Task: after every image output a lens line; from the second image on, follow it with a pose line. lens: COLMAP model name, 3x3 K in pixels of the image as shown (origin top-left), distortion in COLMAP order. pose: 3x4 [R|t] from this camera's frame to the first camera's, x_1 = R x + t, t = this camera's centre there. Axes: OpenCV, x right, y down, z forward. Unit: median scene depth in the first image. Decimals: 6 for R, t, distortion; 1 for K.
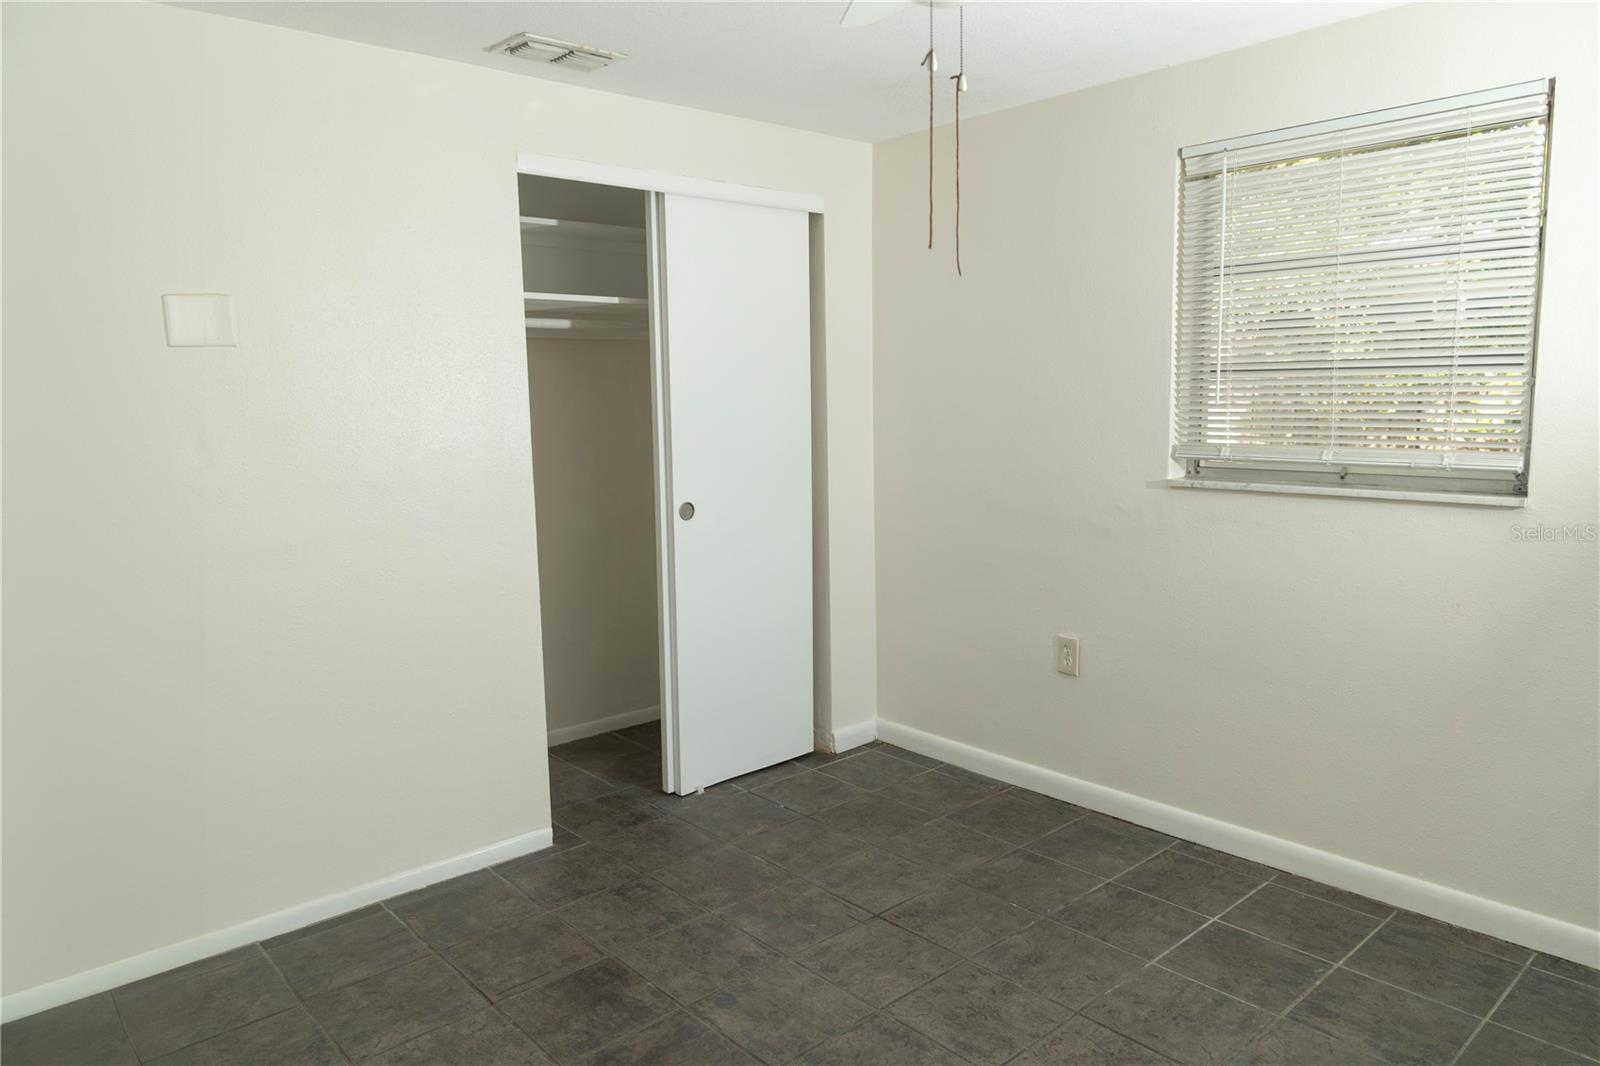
lens RADIAL K [[1058.1, 0, 806.8], [0, 1058.1, 528.8], [0, 0, 1]] dist [-0.001866, -0.007627]
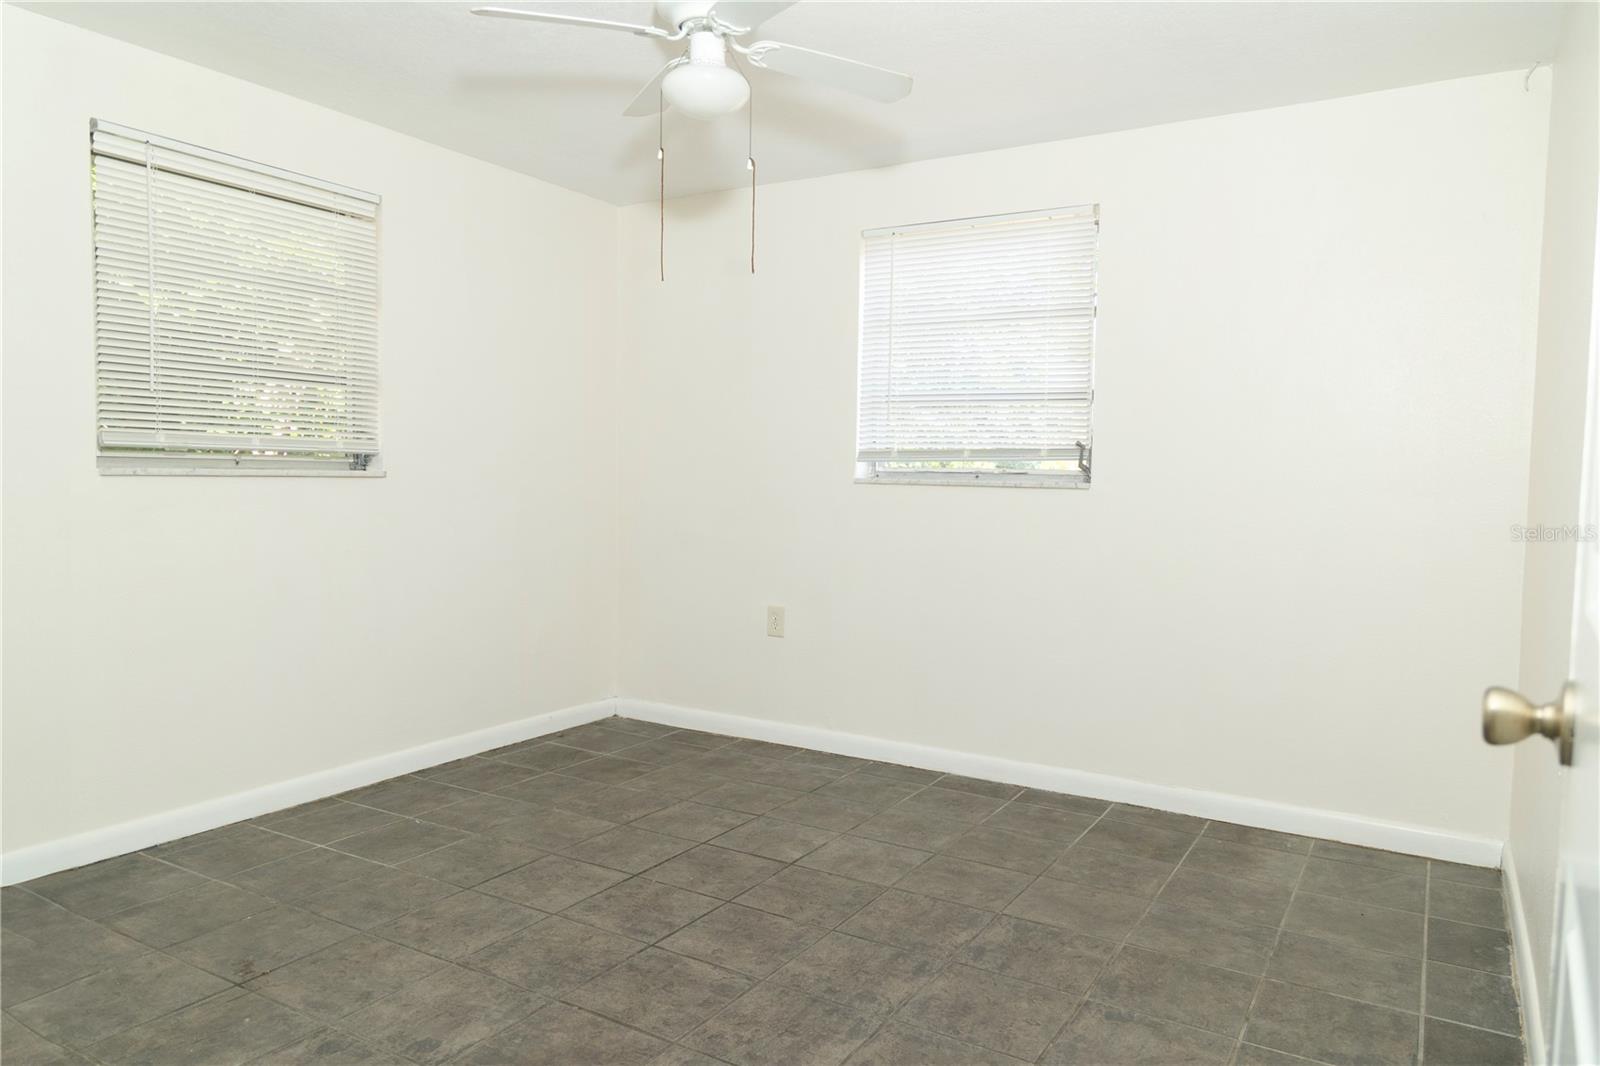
lens RADIAL K [[1058.1, 0, 805.8], [0, 1058.1, 538.6], [0, 0, 1]] dist [-0.001866, -0.007627]
pose [[-0.291928, -0.041727, 0.955530, -0.852611], [0.113839, 0.990430, 0.078030, 0.015407], [-0.949641, 0.131556, -0.284385, 0.806855]]
